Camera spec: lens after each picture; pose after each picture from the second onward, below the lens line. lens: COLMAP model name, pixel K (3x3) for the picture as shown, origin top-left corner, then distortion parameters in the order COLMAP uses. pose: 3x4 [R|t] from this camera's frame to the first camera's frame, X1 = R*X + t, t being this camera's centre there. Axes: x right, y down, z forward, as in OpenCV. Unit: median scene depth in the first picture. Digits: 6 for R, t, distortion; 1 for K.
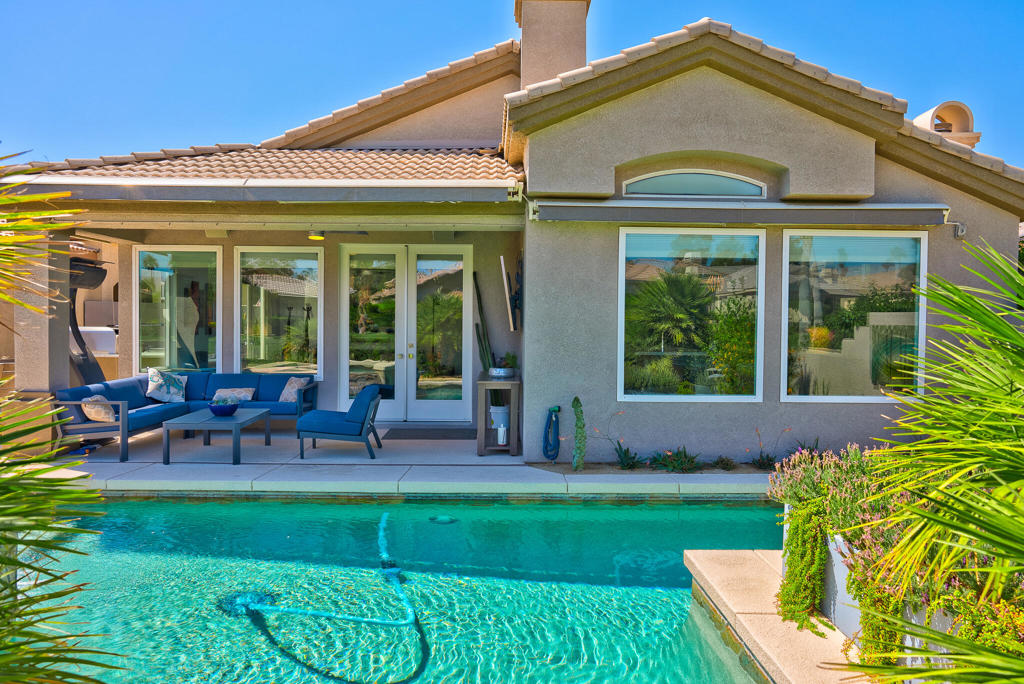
lens RADIAL K [[688.6, 0, 513.5], [0, 688.6, 336.3], [0, 0, 1]] dist [-0.037314, 0.050027]
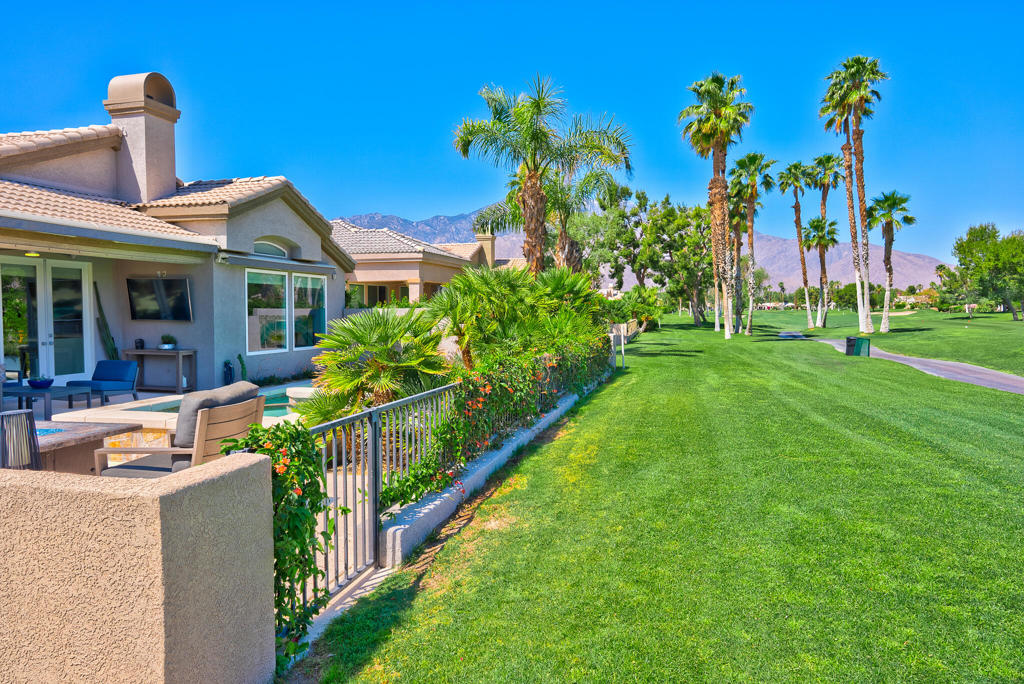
lens RADIAL K [[688.6, 0, 513.5], [0, 688.6, 336.3], [0, 0, 1]] dist [-0.037314, 0.050027]
pose [[0.268978, -0.040416, 0.962298, -1.529194], [0.031810, 0.998947, 0.033064, -0.001606], [-0.962621, 0.021718, 0.269980, -0.270847]]
